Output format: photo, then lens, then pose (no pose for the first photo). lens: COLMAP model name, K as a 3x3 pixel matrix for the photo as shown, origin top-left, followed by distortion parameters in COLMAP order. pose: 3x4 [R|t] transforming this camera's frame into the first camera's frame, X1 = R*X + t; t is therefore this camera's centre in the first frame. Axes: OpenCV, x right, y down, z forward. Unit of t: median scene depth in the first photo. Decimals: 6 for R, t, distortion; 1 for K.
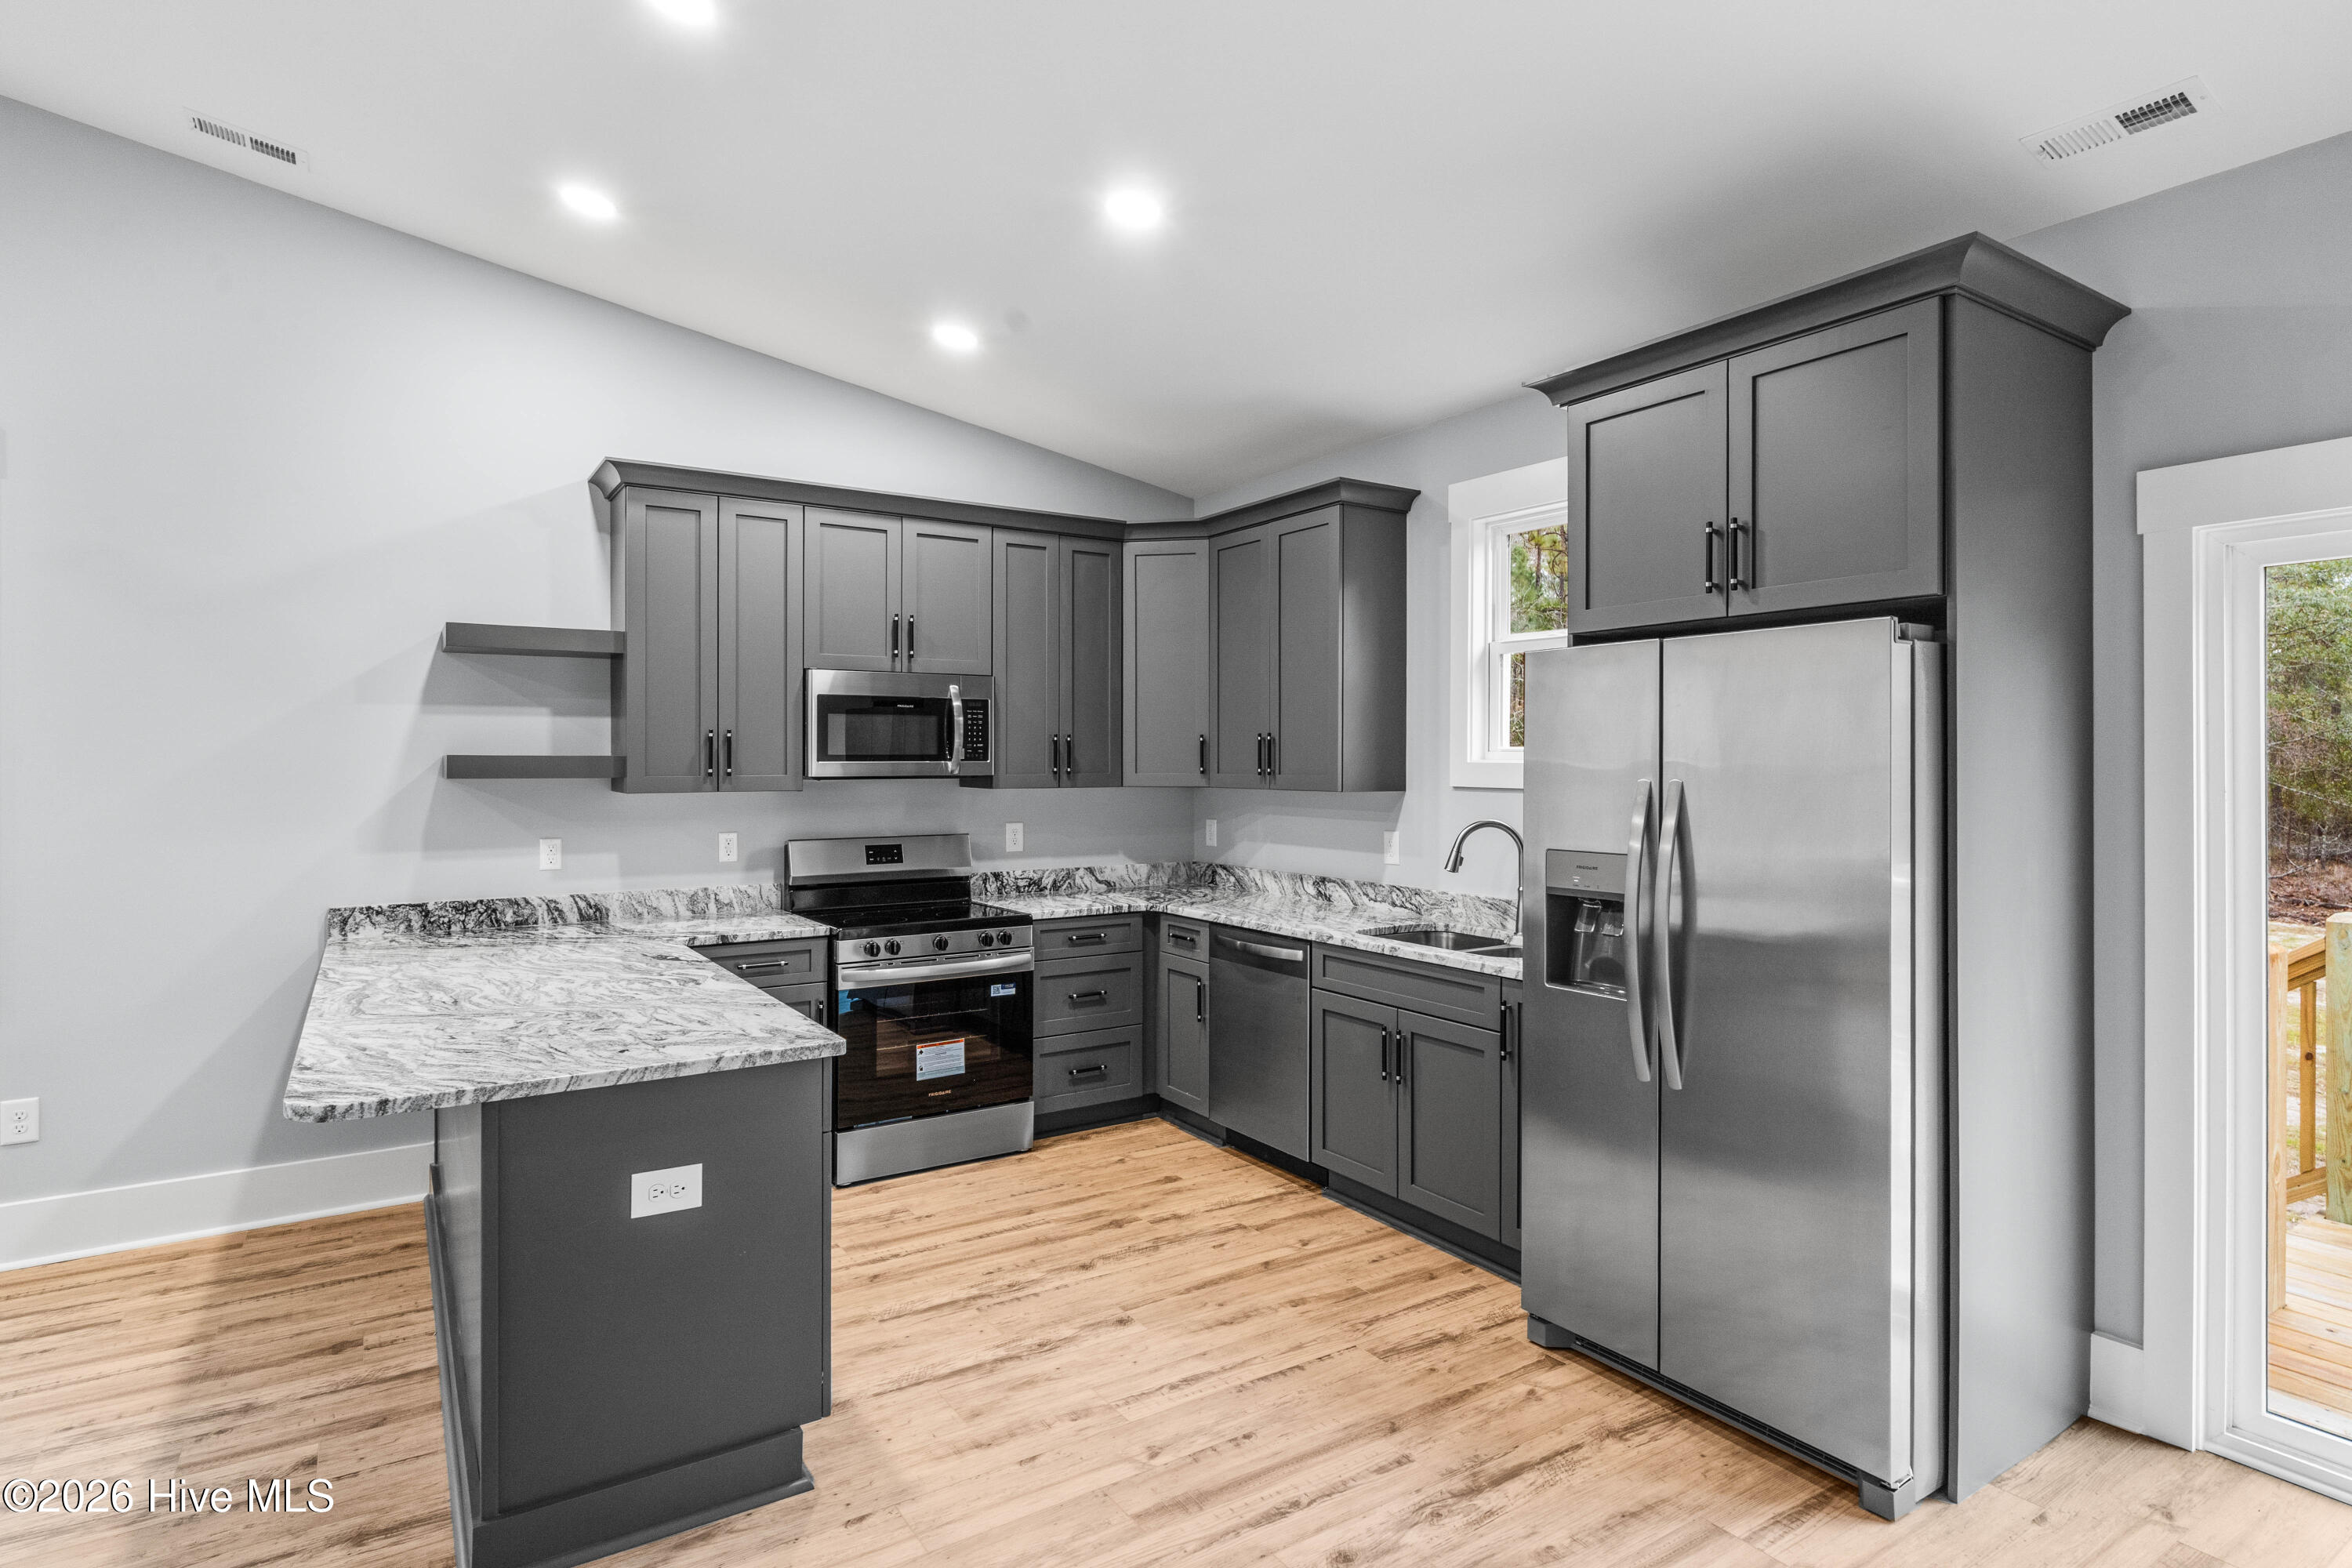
lens RADIAL K [[1219.6, 0, 1170.0], [0, 1219.6, 756.3], [0, 0, 1]] dist [-0.003012, 0.000077]
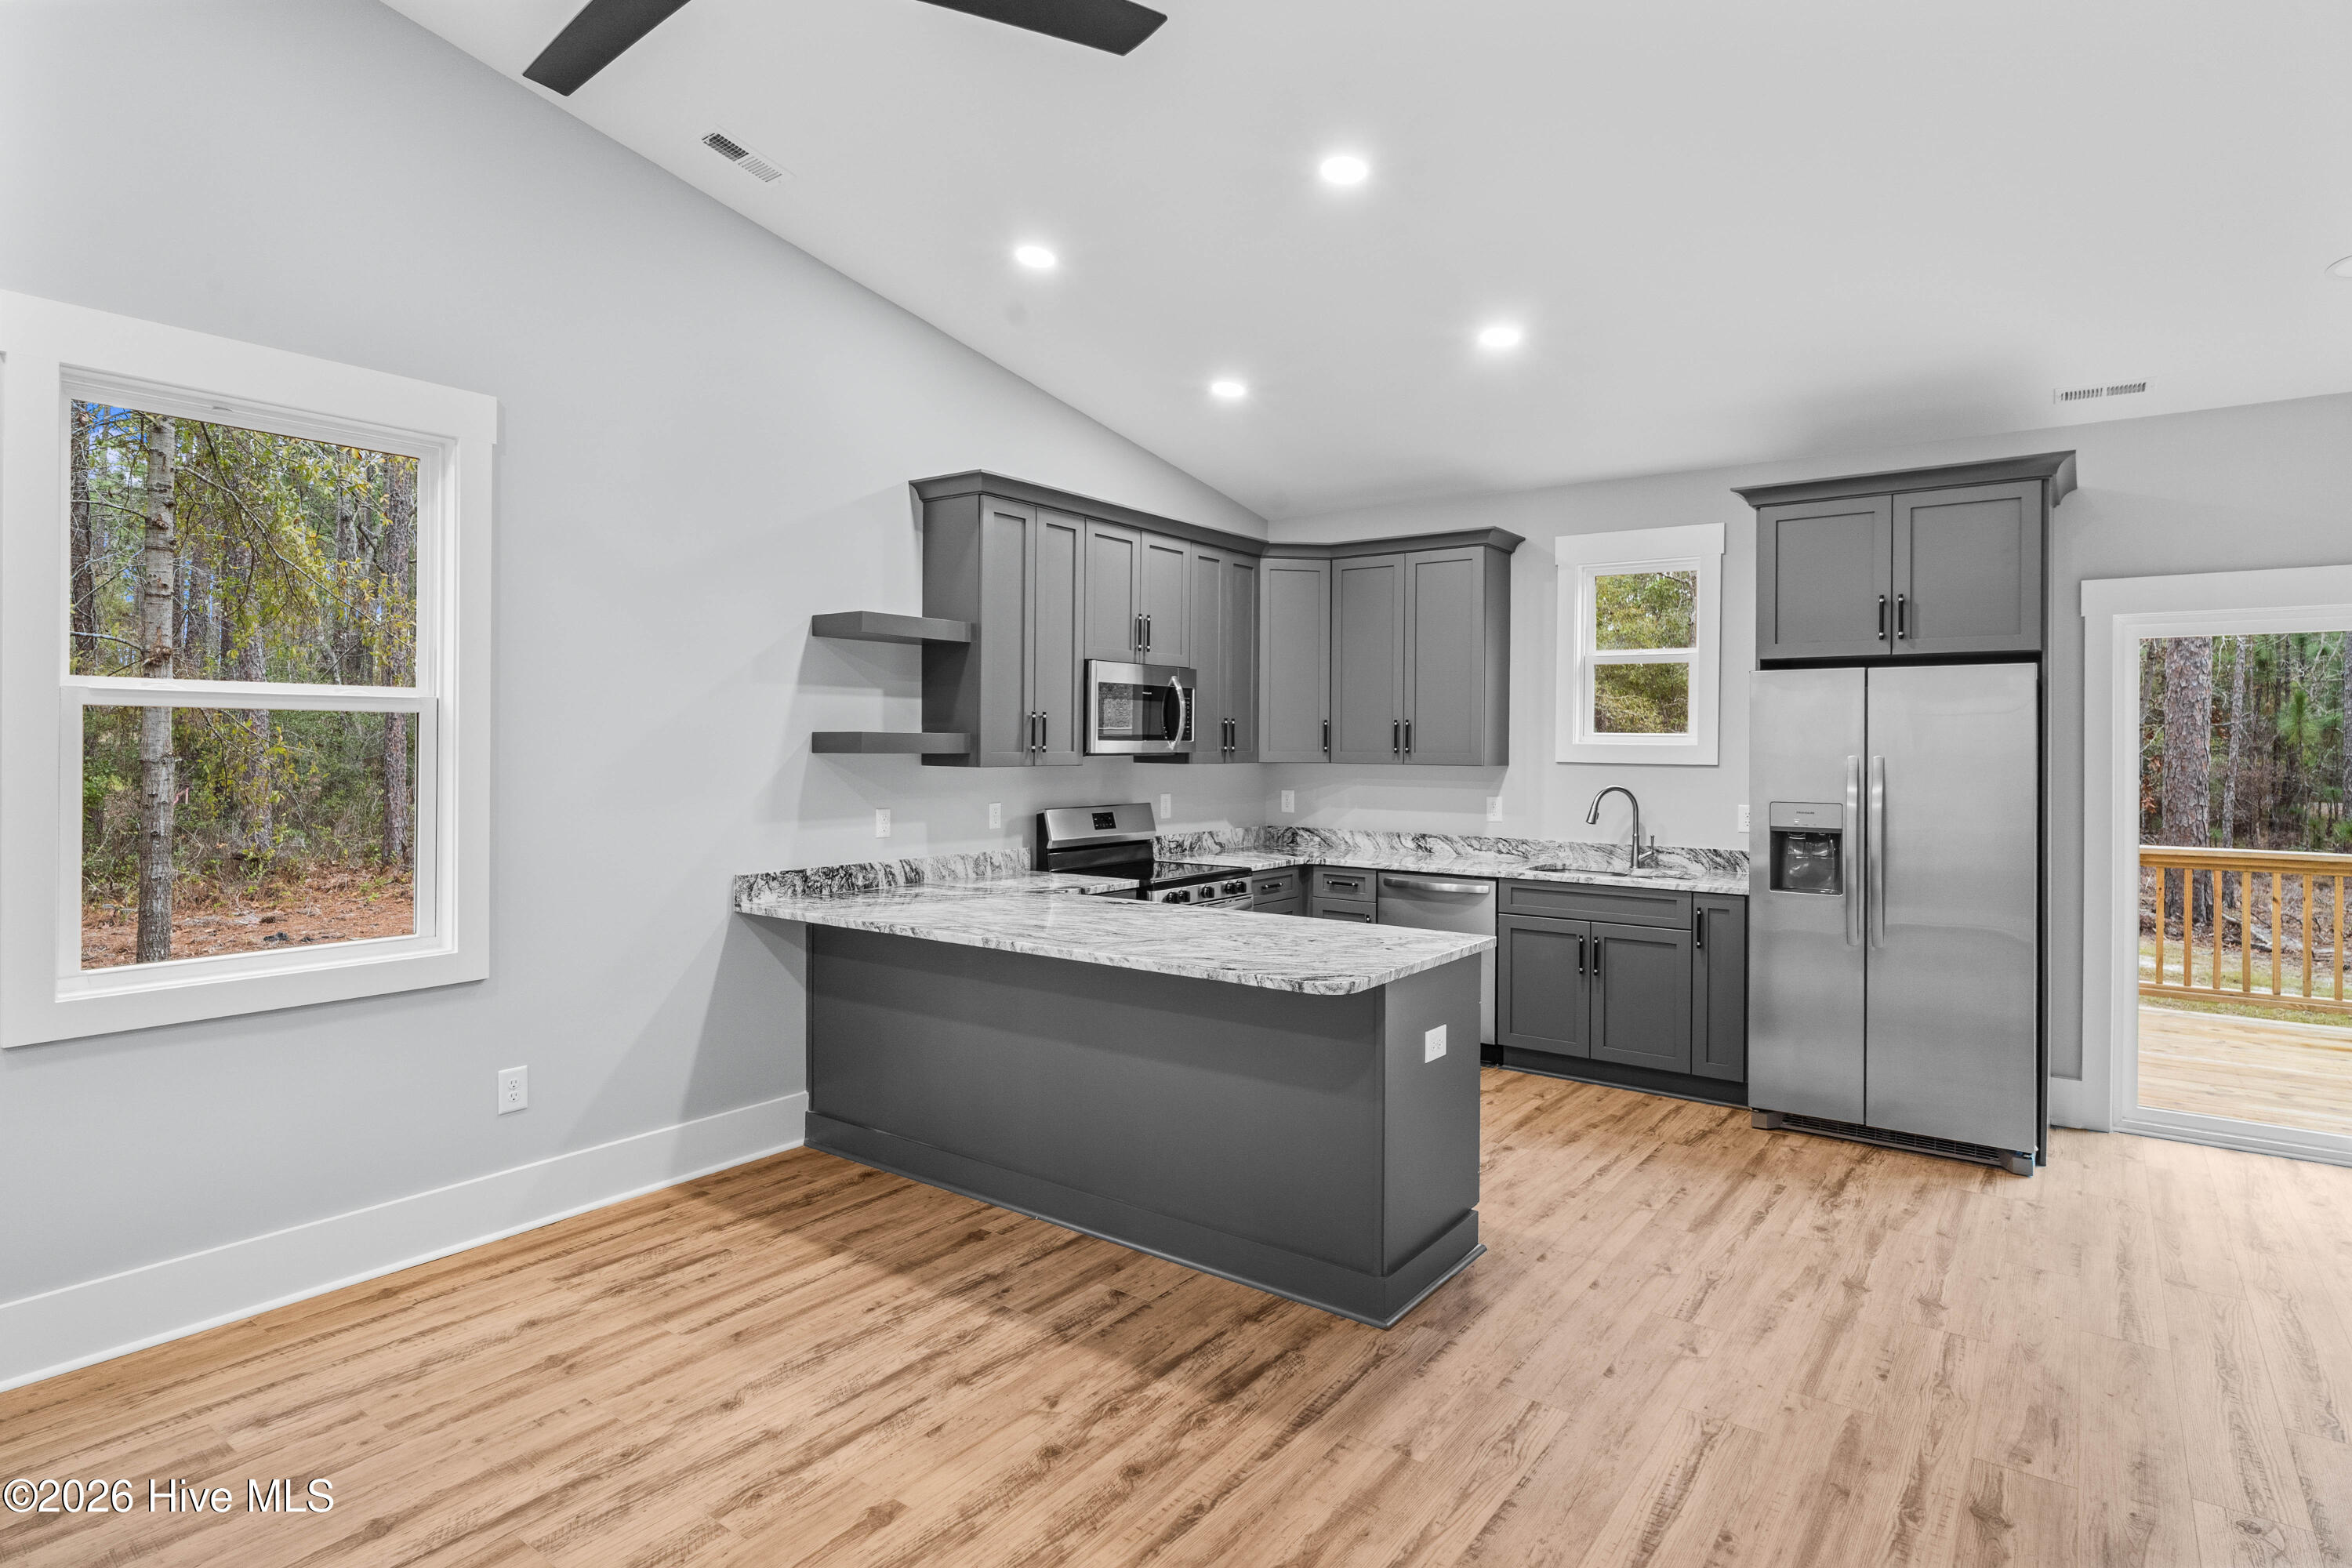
lens RADIAL K [[1233.4, 0, 1172.7], [0, 1233.4, 744.5], [0, 0, 1]] dist [-0.002354, -0.000791]
pose [[0.936642, 0.006084, 0.350236, -0.695360], [-0.008383, 0.999952, 0.005049, 0.002241], [-0.350189, -0.007666, 0.936648, -0.134352]]
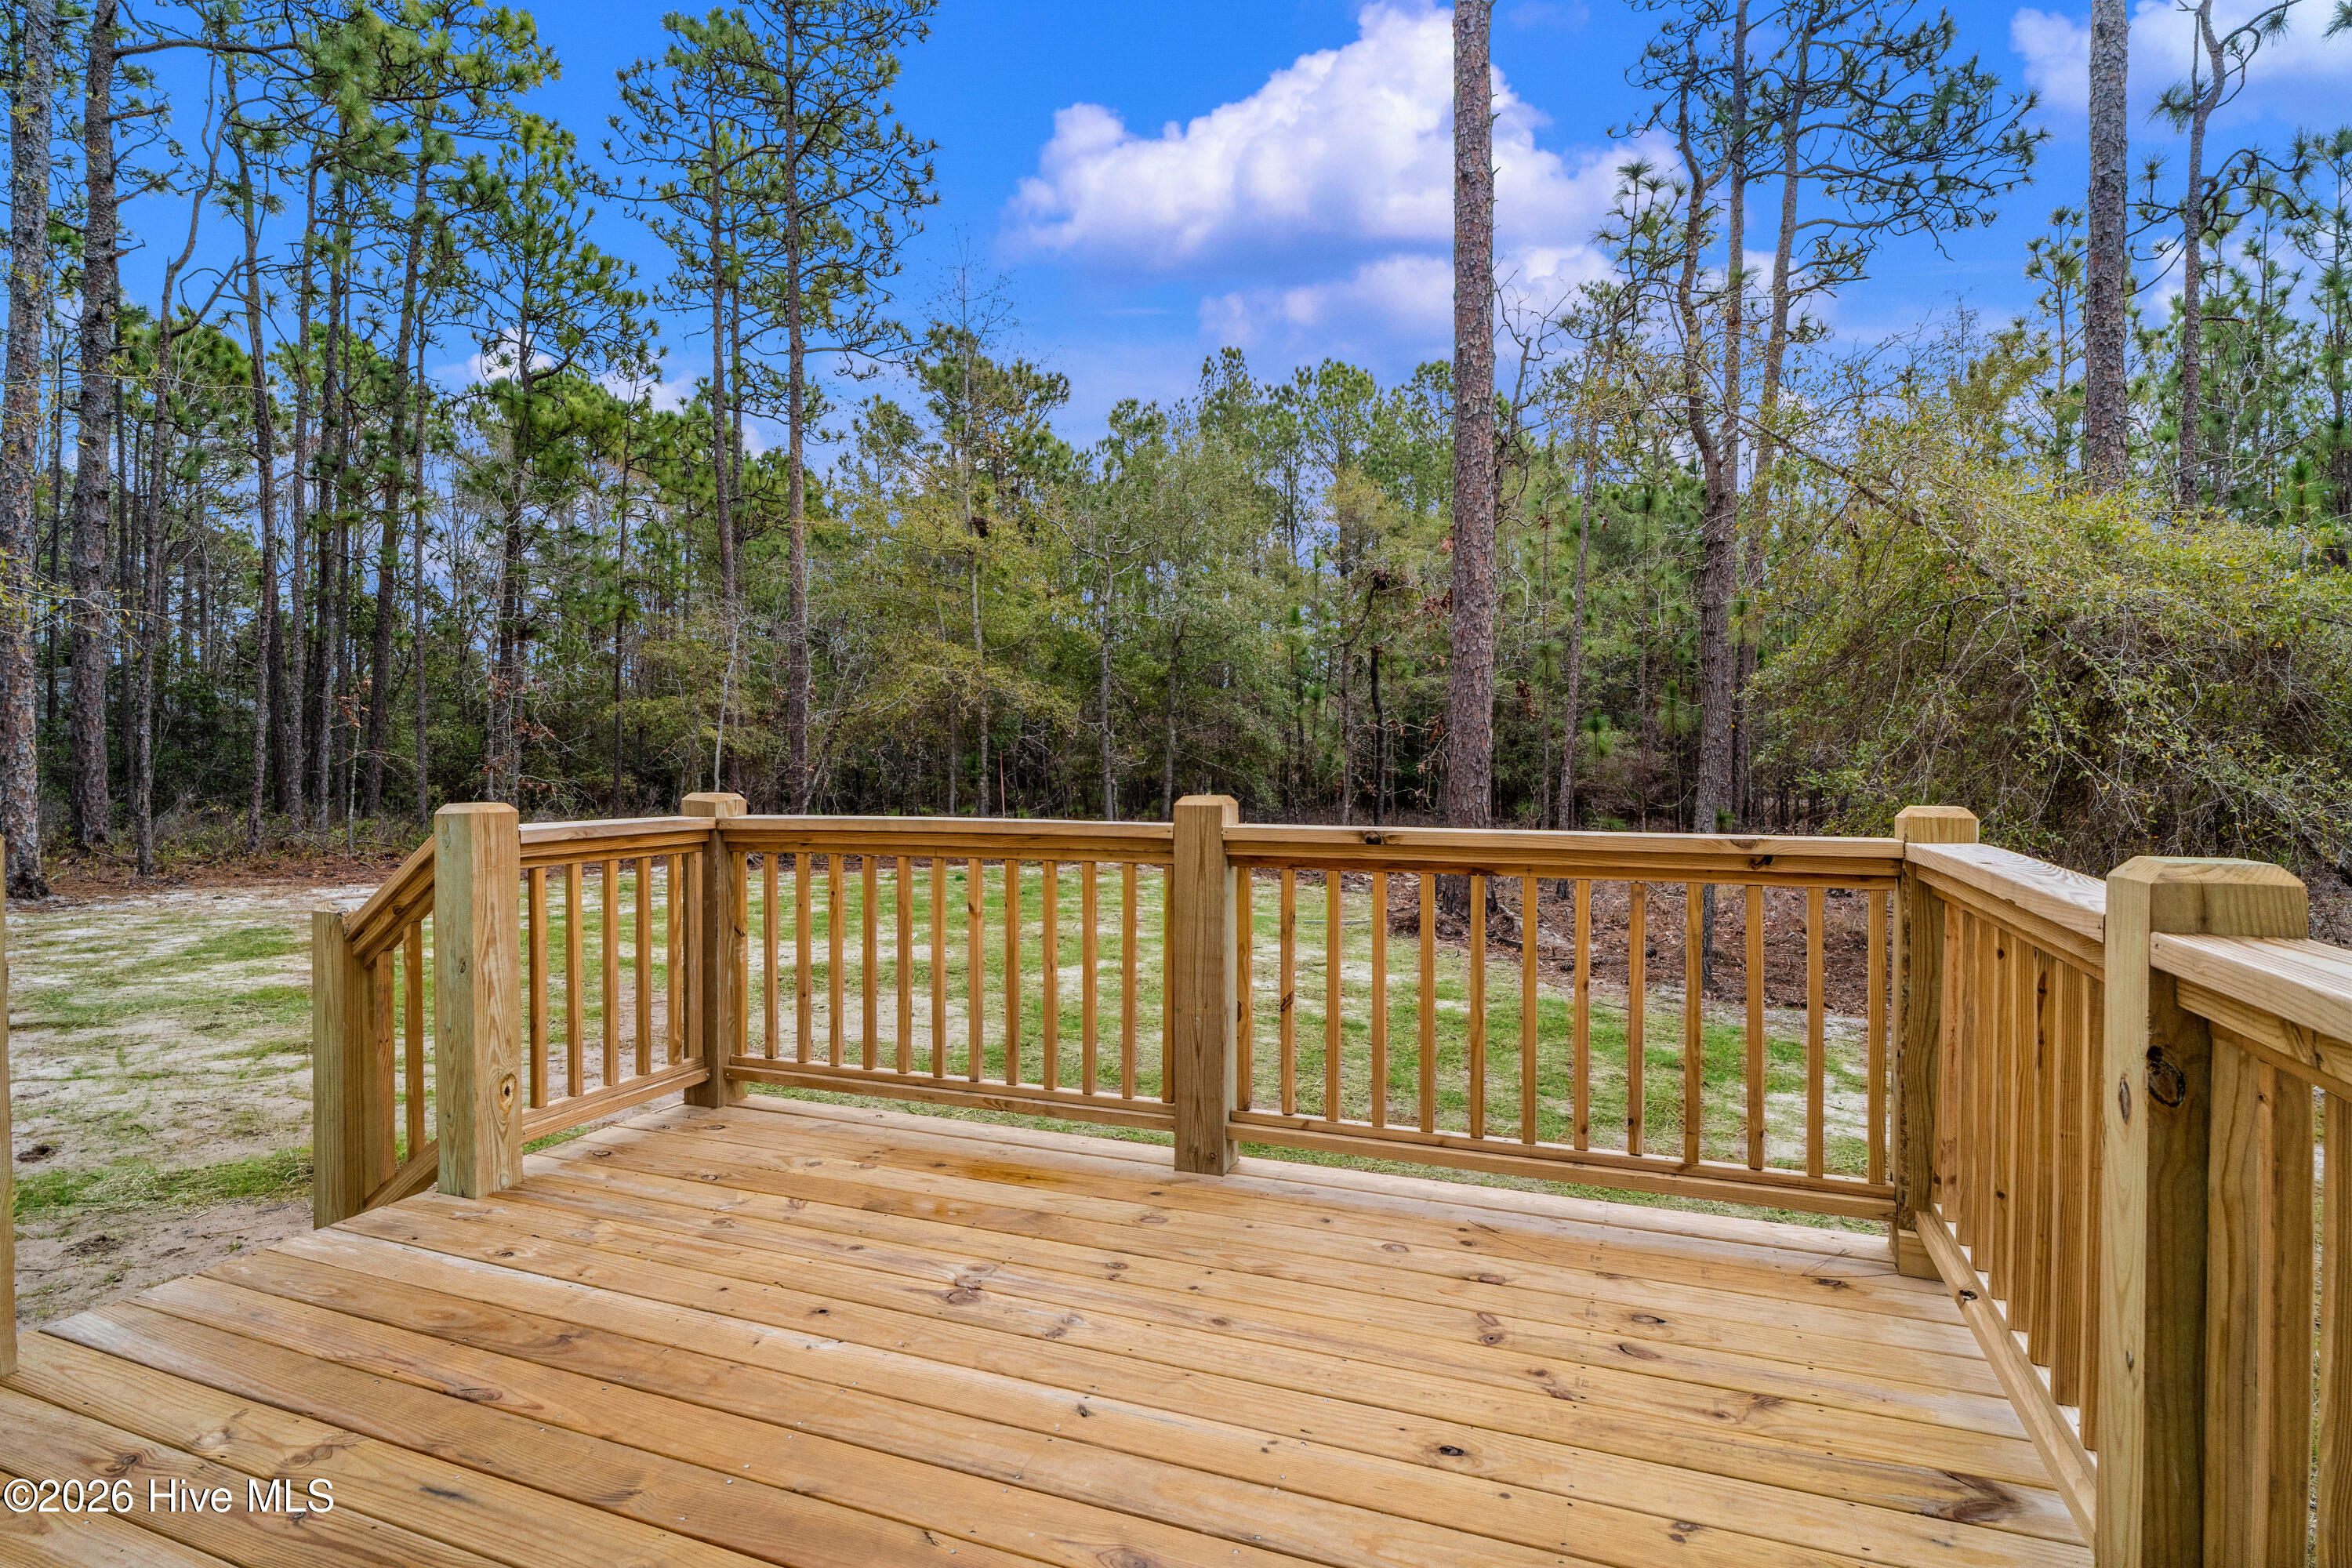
lens RADIAL K [[1218.3, 0, 1164.7], [0, 1218.3, 775.4], [0, 0, 1]] dist [-0.000725, 0.000045]
pose [[0.814092, -0.007573, 0.580686, 0.793177], [-0.002857, 0.999851, 0.017046, 0.086881], [-0.580728, -0.015536, 0.813949, 0.086797]]
